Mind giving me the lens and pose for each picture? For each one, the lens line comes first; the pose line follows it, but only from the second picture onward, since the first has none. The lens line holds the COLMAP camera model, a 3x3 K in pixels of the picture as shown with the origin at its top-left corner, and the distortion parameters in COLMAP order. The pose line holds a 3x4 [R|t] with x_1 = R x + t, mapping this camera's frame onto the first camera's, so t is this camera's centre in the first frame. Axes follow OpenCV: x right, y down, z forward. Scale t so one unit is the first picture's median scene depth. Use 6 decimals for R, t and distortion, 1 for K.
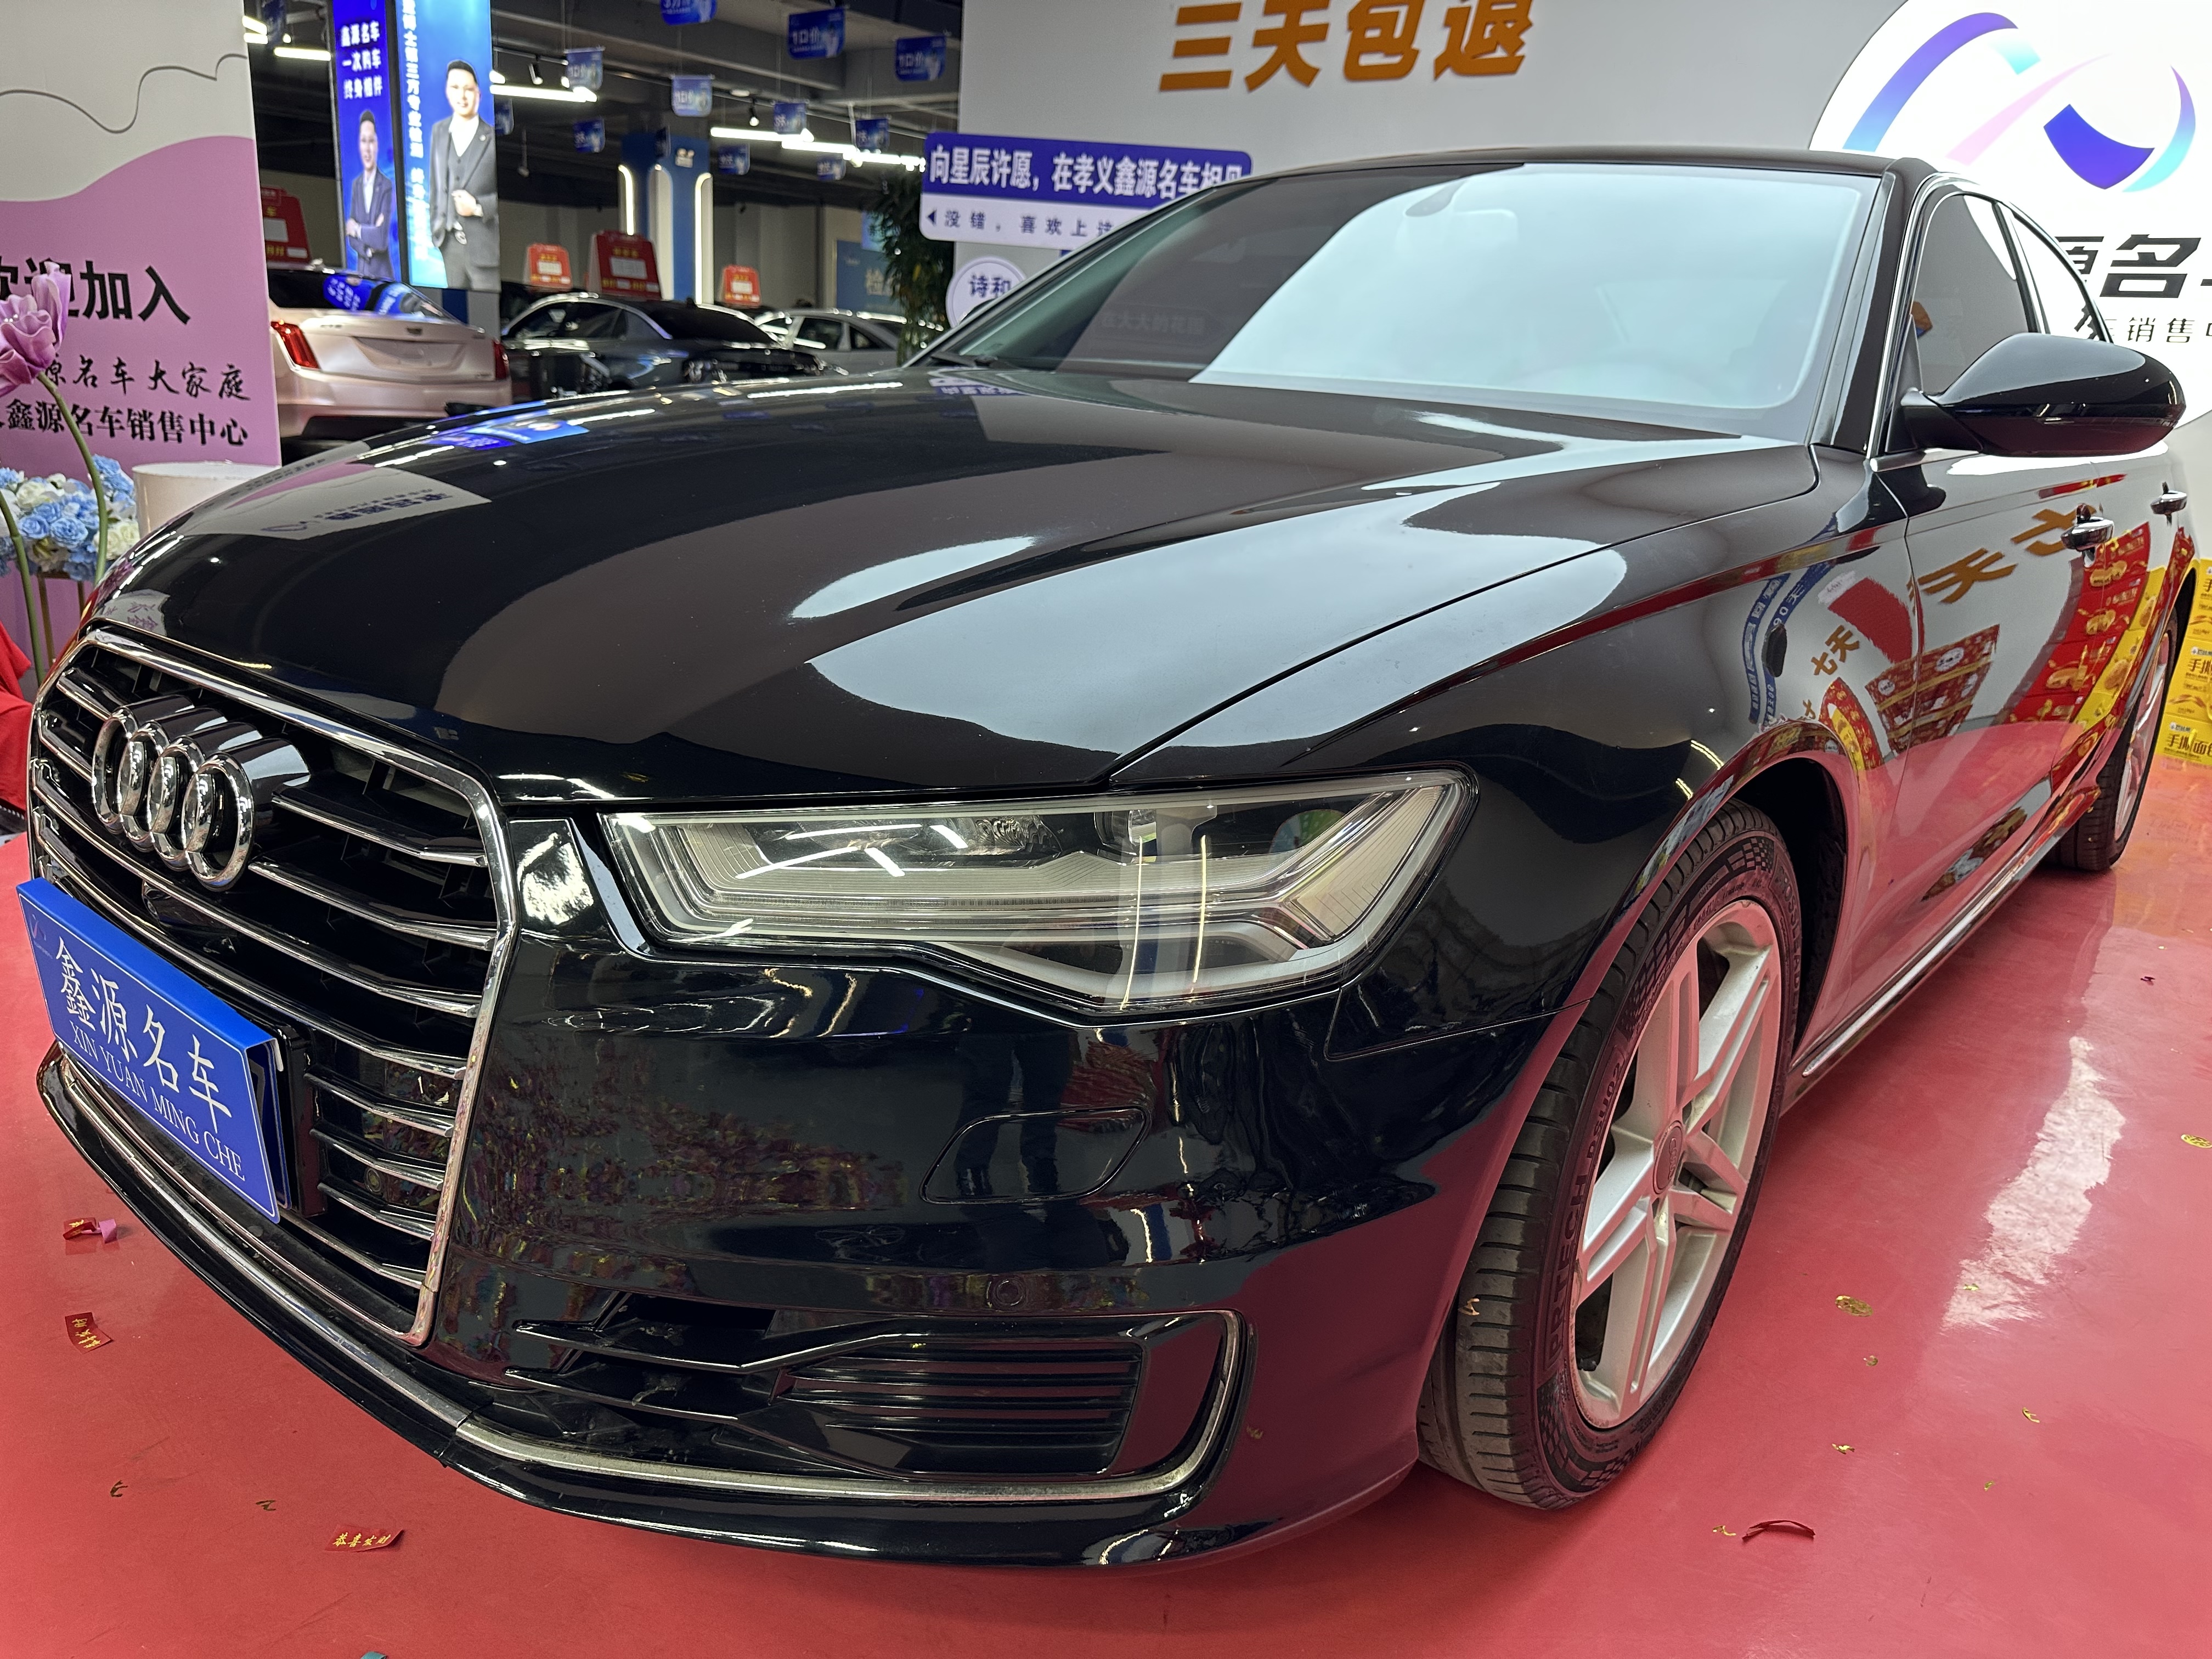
lens RADIAL K [[1589.2, 0, 1111.0], [0, 1589.2, 830.9], [0, 0, 1]] dist [0.044456, -0.082780]
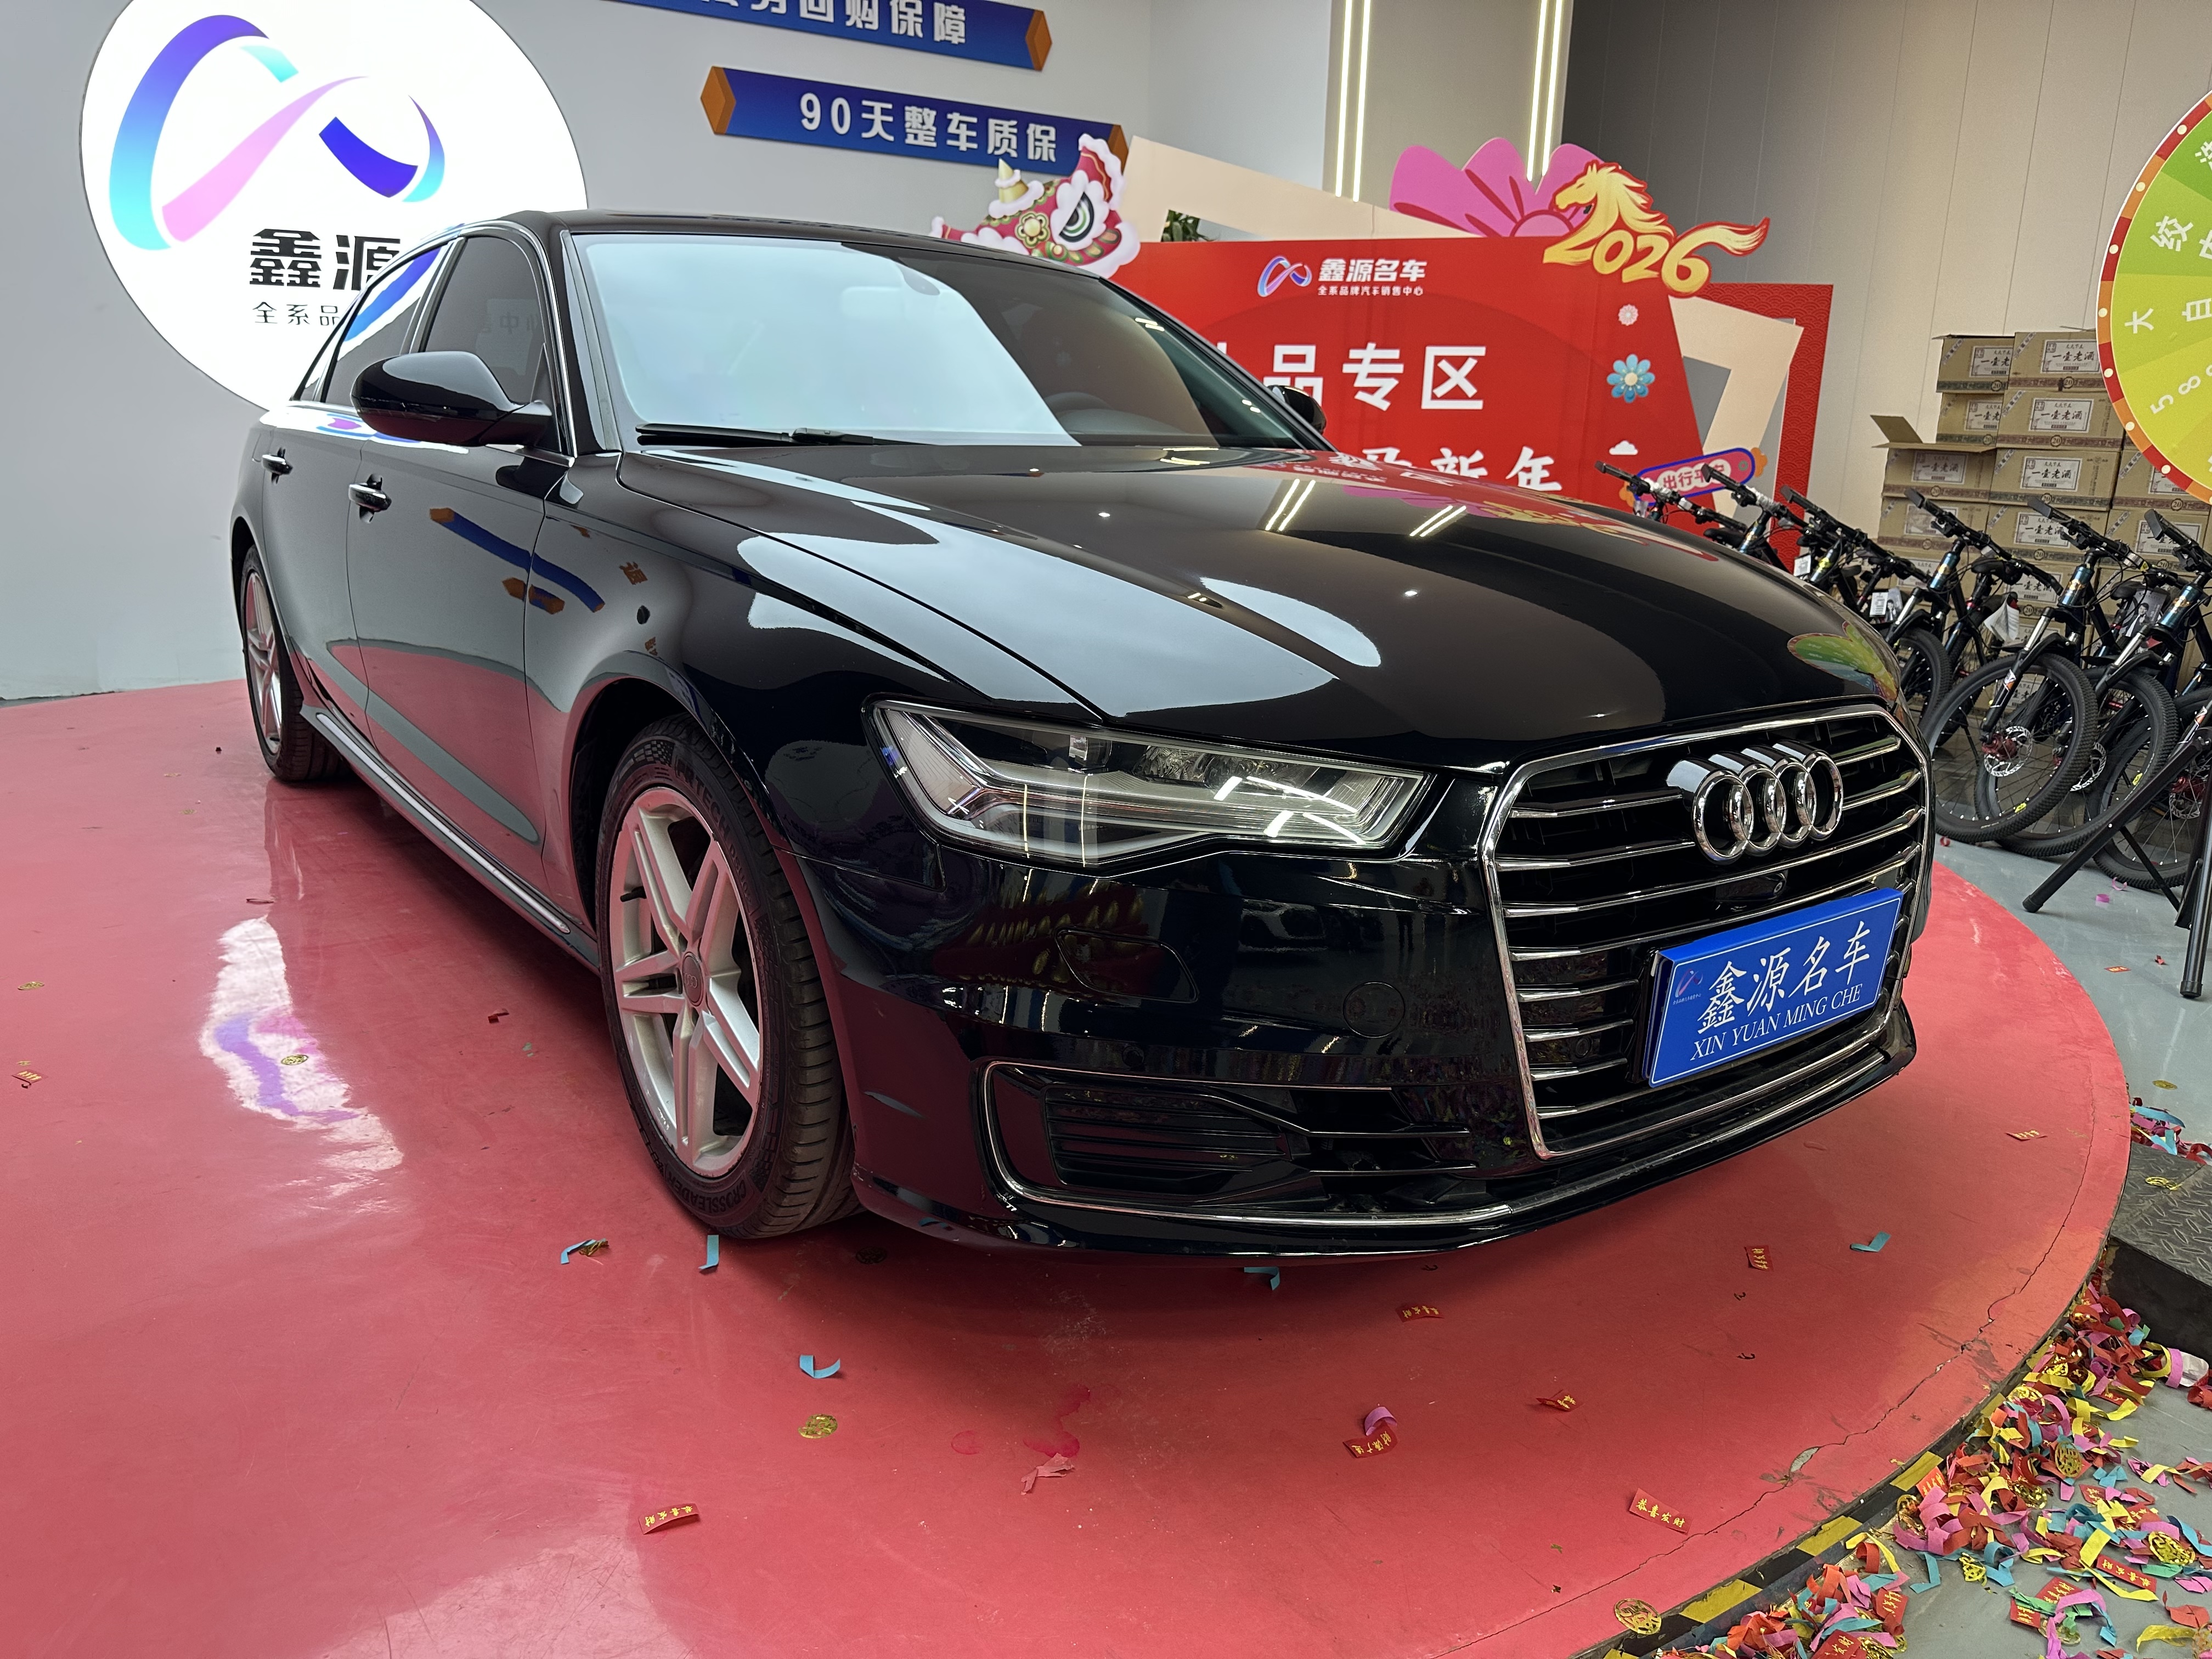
lens RADIAL K [[1589.2, 0, 1111.0], [0, 1589.2, 830.9], [0, 0, 1]] dist [0.044456, -0.082780]
pose [[0.271556, -0.310832, 0.910846, -0.354883], [0.277885, 0.931425, 0.235007, -0.085527], [-0.921432, 0.189293, 0.339310, 0.179666]]
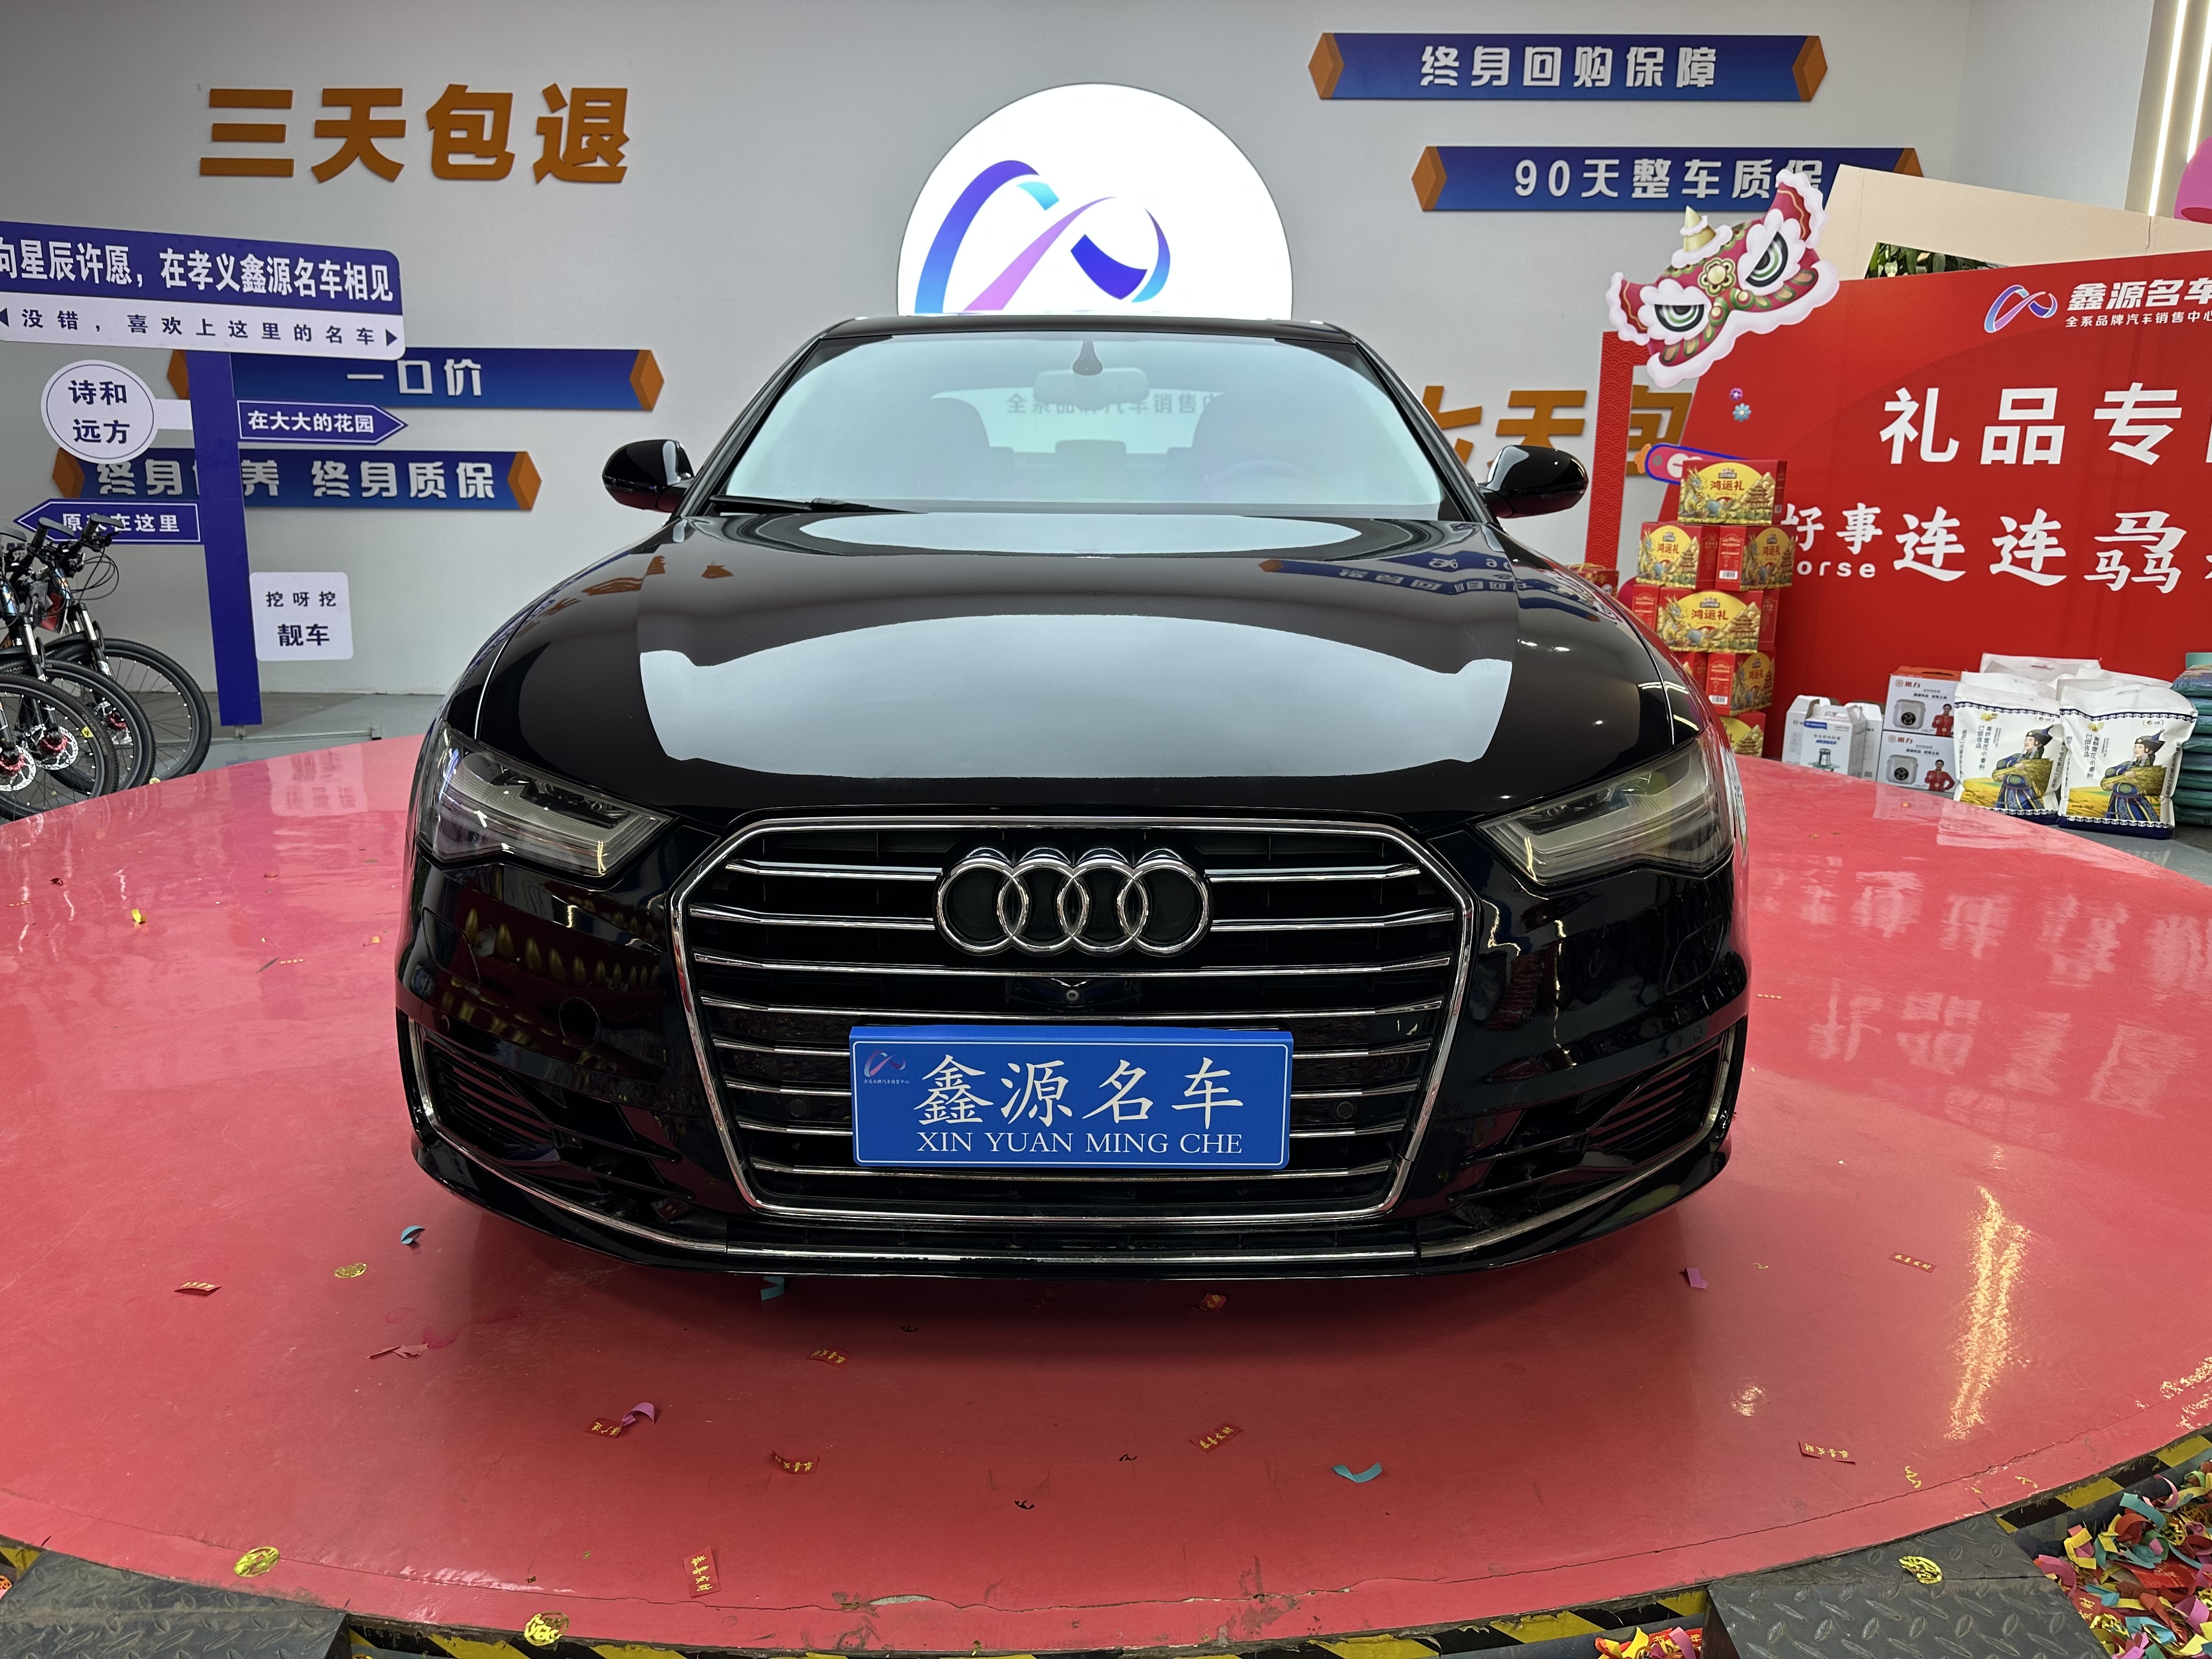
lens RADIAL K [[1581.1, 0, 1103.4], [0, 1581.1, 789.3], [0, 0, 1]] dist [0.078241, -0.068407]
pose [[0.773869, -0.193506, 0.603061, -0.232176], [0.225570, 0.973954, 0.023056, -0.023679], [-0.591815, 0.118190, 0.797362, -0.015079]]
